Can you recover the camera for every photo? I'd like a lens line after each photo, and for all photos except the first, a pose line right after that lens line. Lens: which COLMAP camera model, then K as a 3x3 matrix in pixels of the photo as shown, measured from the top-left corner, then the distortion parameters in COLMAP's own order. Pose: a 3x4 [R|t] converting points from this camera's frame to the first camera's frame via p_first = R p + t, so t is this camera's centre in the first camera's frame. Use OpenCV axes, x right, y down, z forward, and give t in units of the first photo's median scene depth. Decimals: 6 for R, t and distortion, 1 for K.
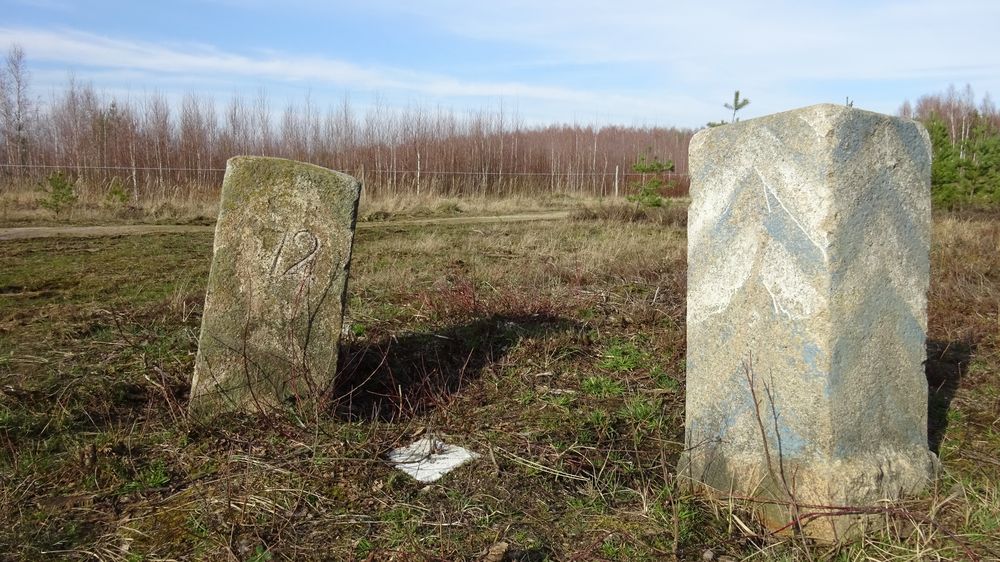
lens RADIAL K [[771.3, 0, 504.0], [0, 771.3, 250.8], [0, 0, 1]] dist [0.000304, 0.008505]
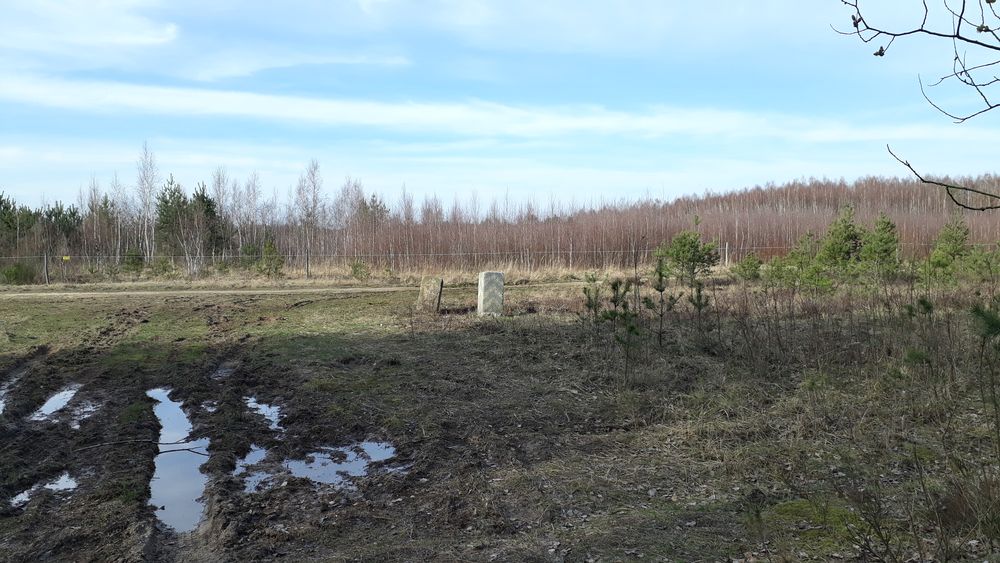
lens RADIAL K [[824.0, 0, 495.1], [0, 824.0, 258.6], [0, 0, 1]] dist [0.121229, -0.206871]
pose [[0.952935, -0.011663, -0.302949, 2.558606], [-0.009471, 0.997627, -0.068198, 0.226787], [0.303025, 0.067858, 0.950564, -5.953702]]
